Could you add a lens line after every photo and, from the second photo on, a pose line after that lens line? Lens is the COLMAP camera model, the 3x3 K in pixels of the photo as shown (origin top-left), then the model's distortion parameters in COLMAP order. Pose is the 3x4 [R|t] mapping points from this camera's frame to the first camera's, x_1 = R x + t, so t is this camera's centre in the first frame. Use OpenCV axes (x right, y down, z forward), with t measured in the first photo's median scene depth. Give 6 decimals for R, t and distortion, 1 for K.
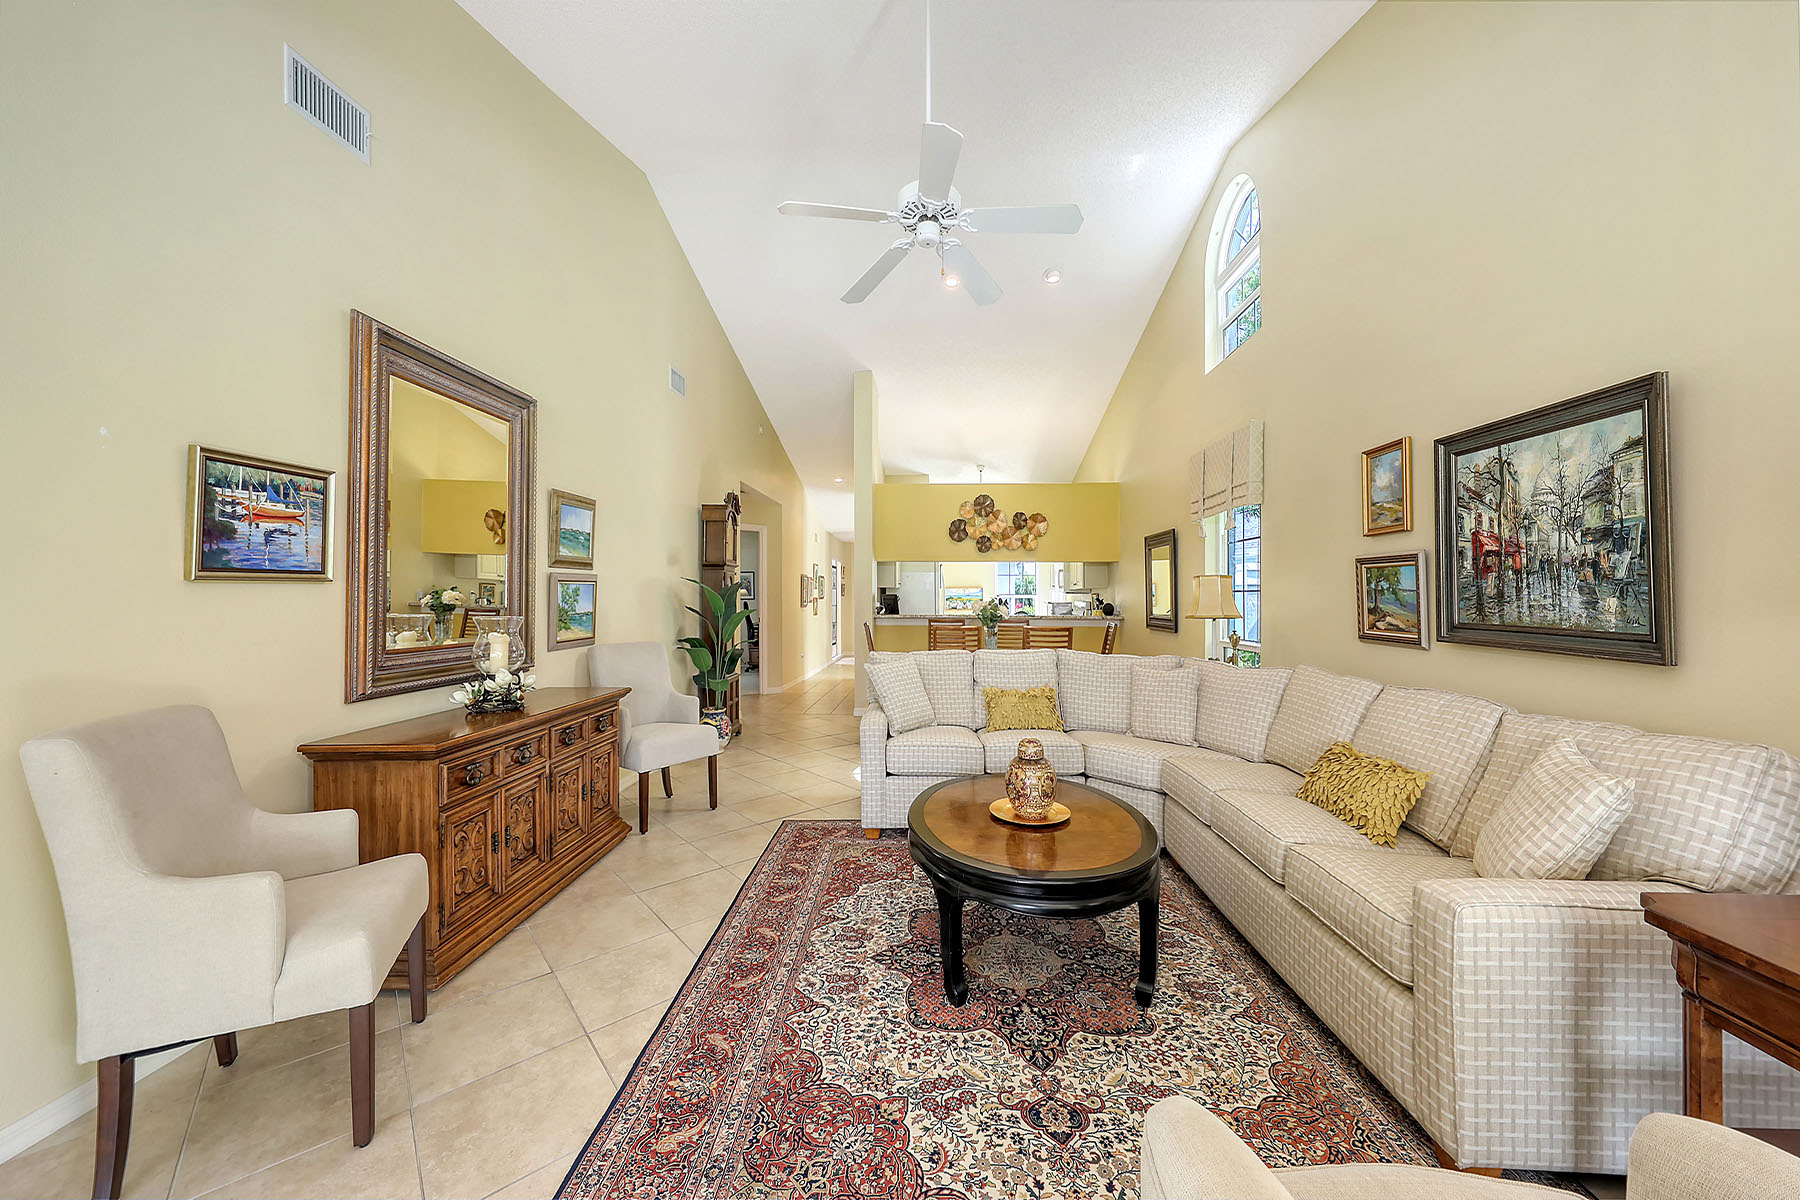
lens RADIAL K [[644.1, 0, 911.0], [0, 644.1, 592.1], [0, 0, 1]] dist [-0.000109, -0.000344]
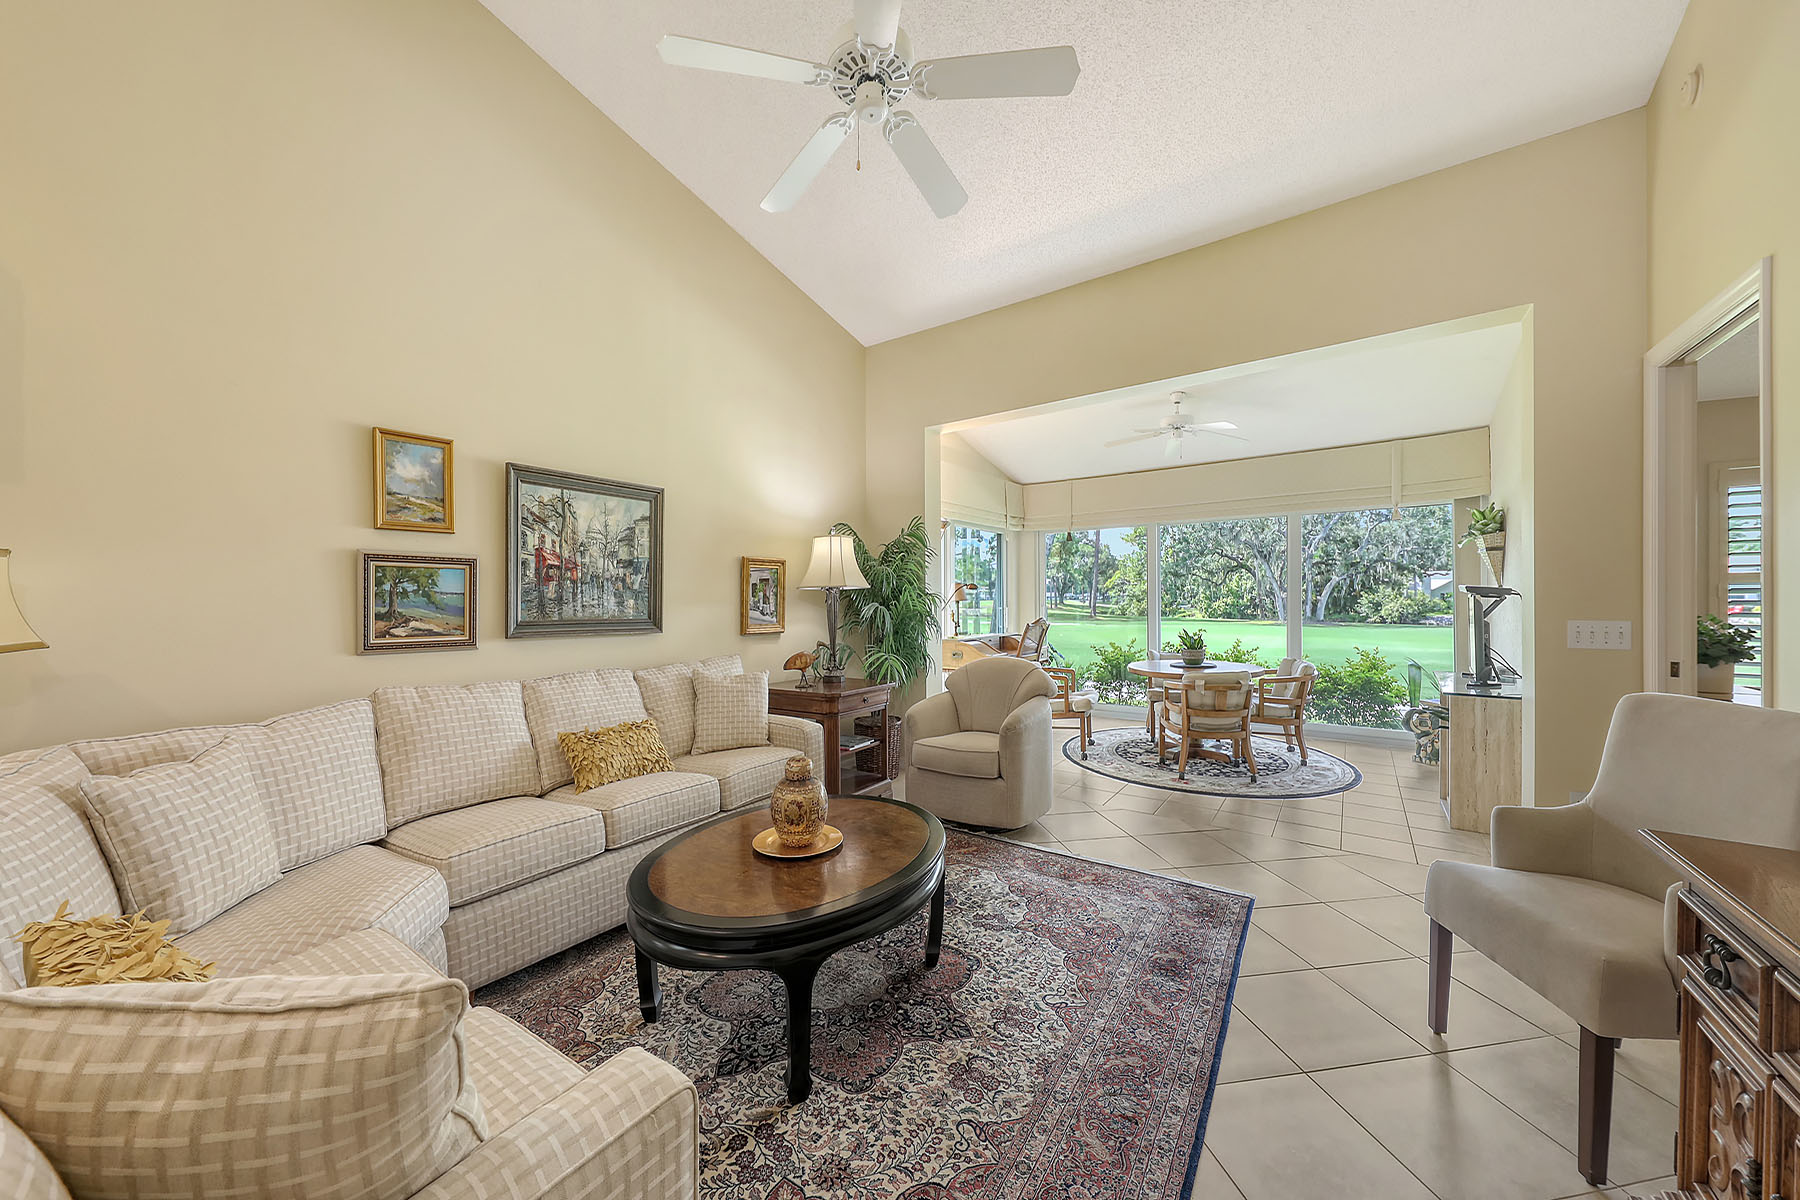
lens RADIAL K [[644.1, 0, 905.1], [0, 644.1, 607.7], [0, 0, 1]] dist [-0.000109, -0.000344]
pose [[-0.847522, -0.003002, 0.530752, -0.429025], [0.001034, 0.999973, 0.007306, 0.015762], [-0.530760, 0.006741, -0.847496, 1.758220]]
